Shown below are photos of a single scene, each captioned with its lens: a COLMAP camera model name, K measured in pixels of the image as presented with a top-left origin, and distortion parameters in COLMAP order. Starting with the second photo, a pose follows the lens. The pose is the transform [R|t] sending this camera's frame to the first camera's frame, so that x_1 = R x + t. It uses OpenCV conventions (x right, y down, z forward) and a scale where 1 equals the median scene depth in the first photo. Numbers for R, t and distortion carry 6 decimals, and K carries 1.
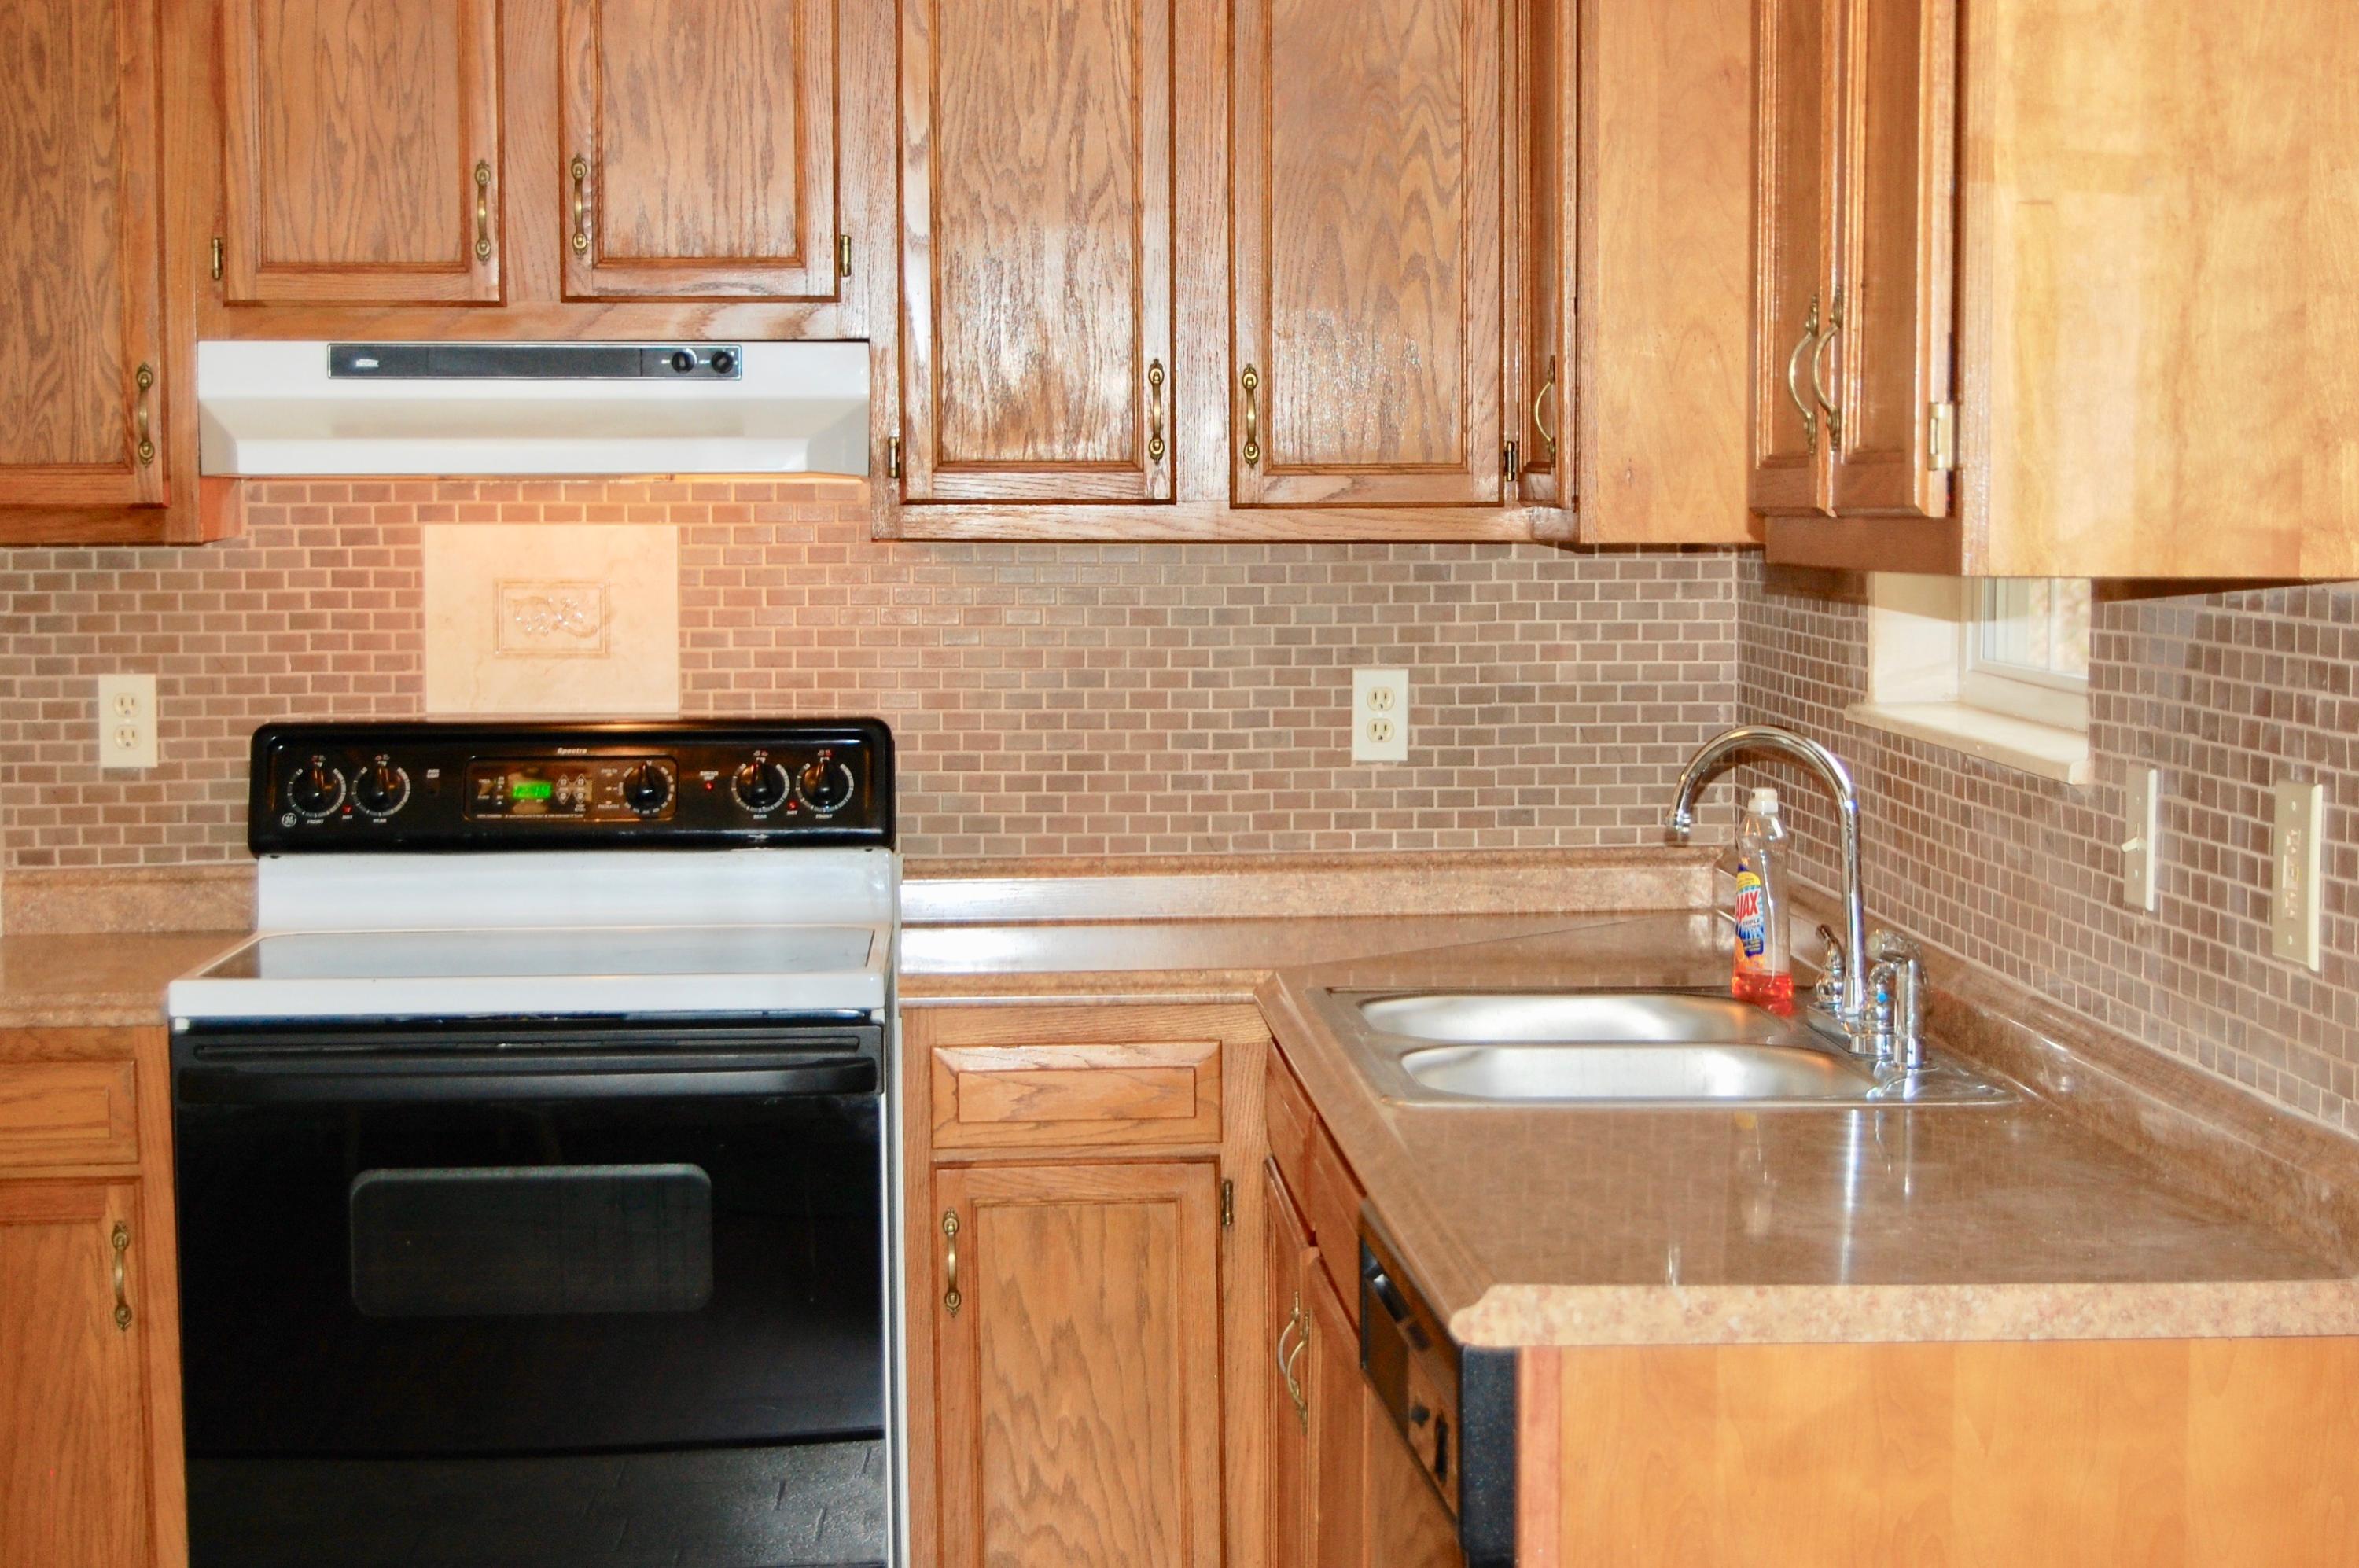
lens RADIAL K [[4233.8, 0, 1179.2], [0, 4233.8, 738.7], [0, 0, 1]] dist [0.002349, 0.017963]
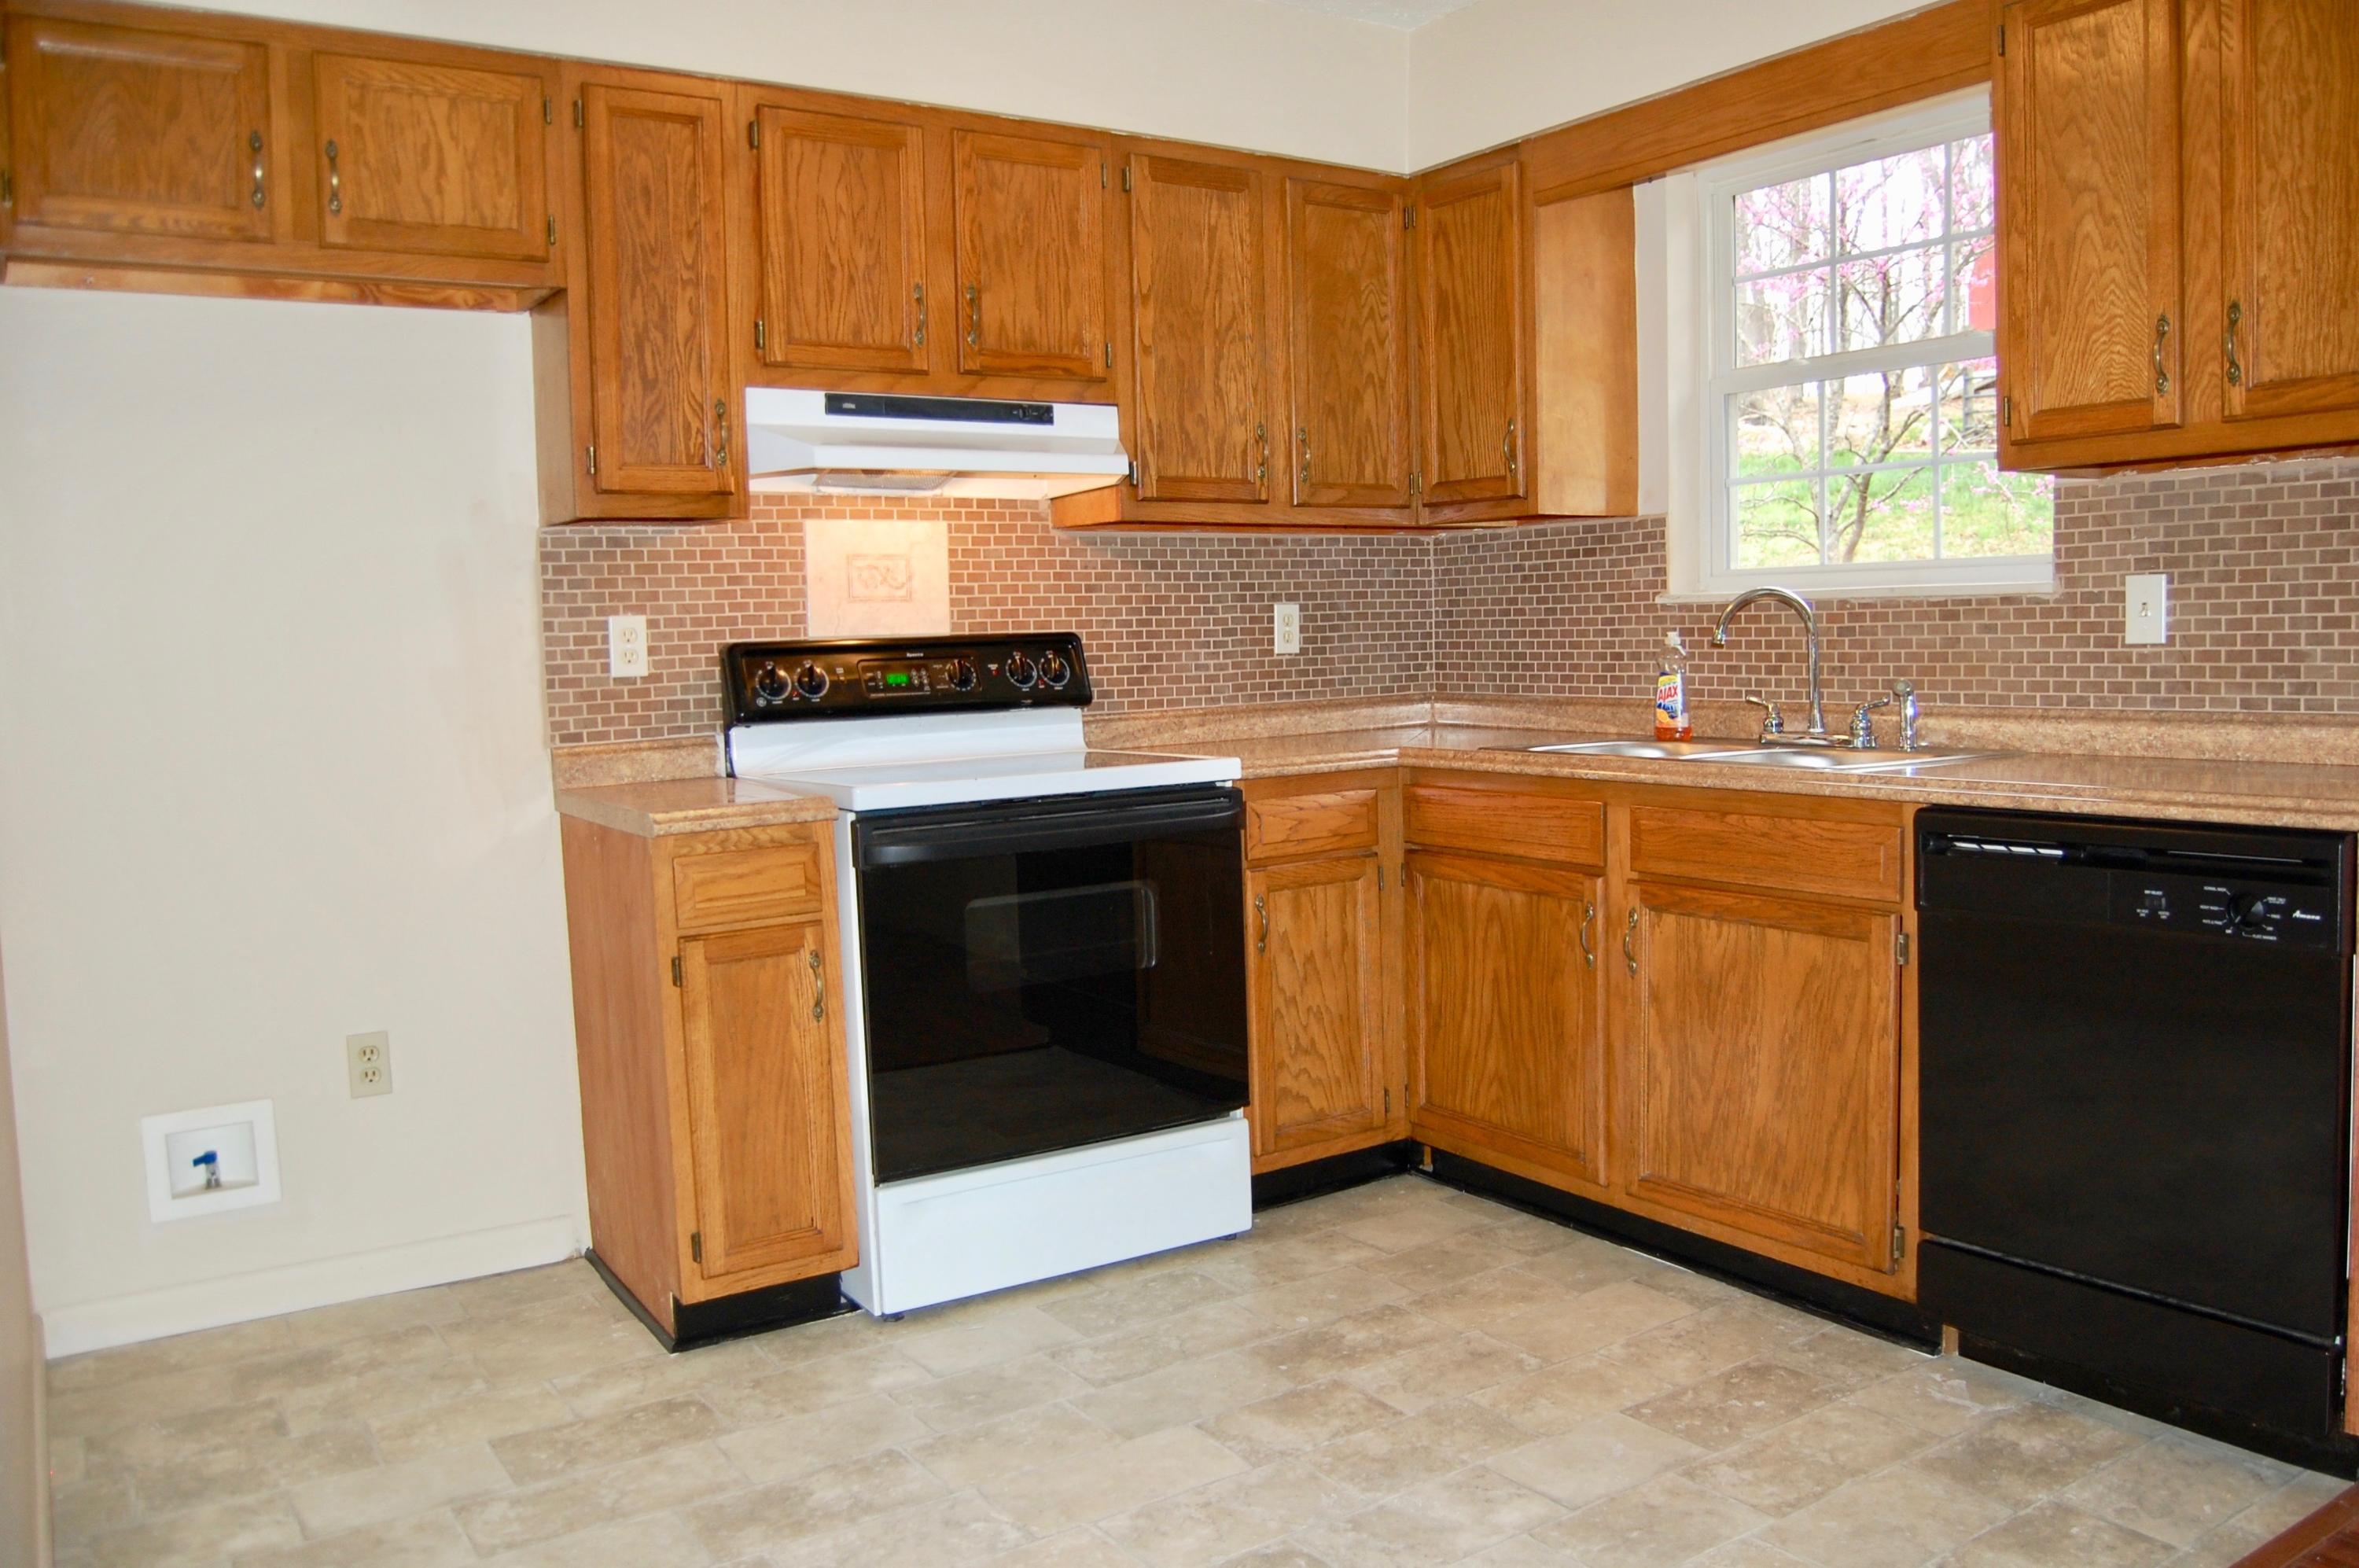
lens RADIAL K [[1828.8, 0, 1215.2], [0, 1828.8, 773.4], [0, 0, 1]] dist [-0.097535, 0.041643]
pose [[0.862727, -0.059029, 0.502213, -0.398449], [0.054403, 0.998234, 0.023873, 0.038115], [-0.502735, 0.006726, 0.864414, 0.321587]]
